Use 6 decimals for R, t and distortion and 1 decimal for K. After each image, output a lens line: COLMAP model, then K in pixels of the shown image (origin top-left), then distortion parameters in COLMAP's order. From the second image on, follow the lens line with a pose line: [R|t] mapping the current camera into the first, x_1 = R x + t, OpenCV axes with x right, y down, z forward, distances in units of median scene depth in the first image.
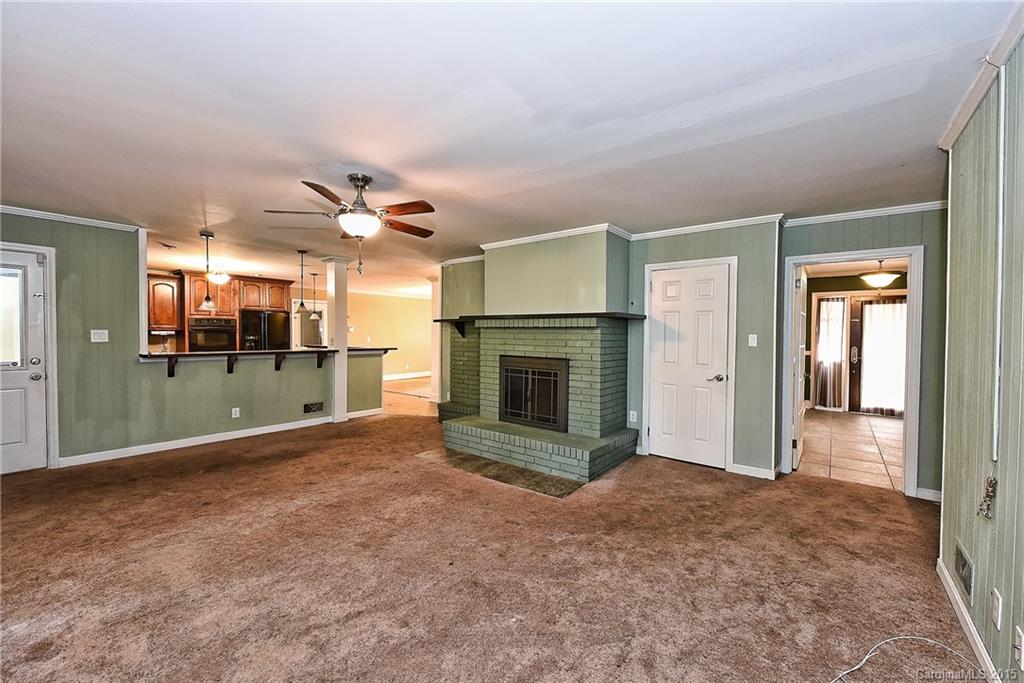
lens RADIAL K [[403.3, 0, 506.8], [0, 403.3, 340.4], [0, 0, 1]] dist [0.000145, -0.000039]
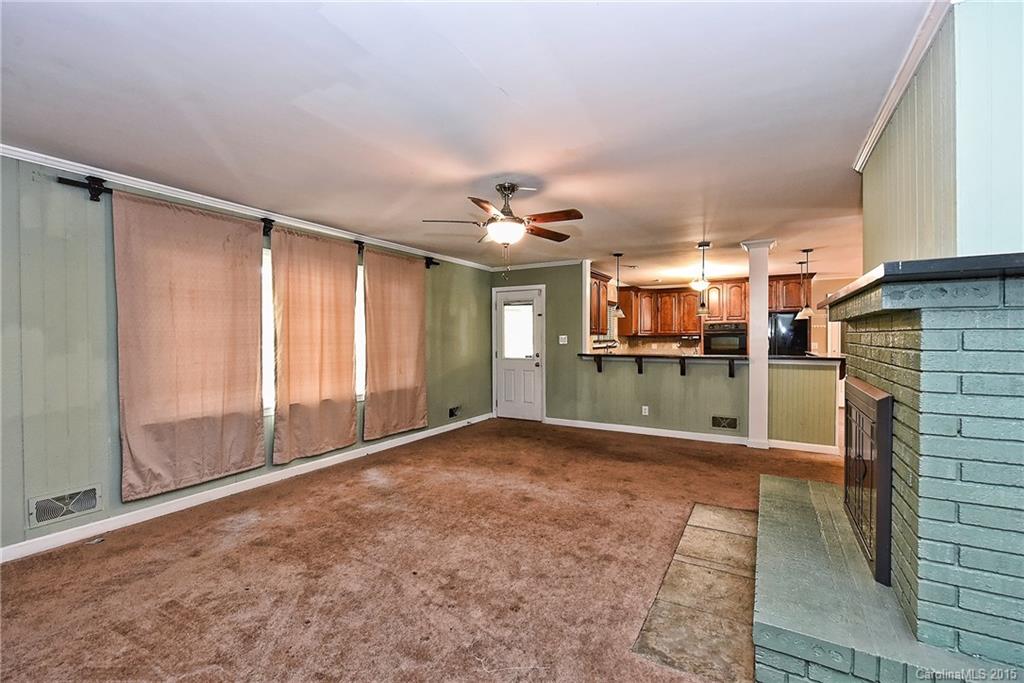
lens RADIAL K [[425.7, 0, 513.4], [0, 425.7, 340.9], [0, 0, 1]] dist [-0.001855, -0.000034]
pose [[0.170297, 0.002427, -0.985390, 0.439439], [-0.012231, 0.999925, 0.000349, -0.004413], [0.985317, 0.011993, 0.170314, 0.507915]]
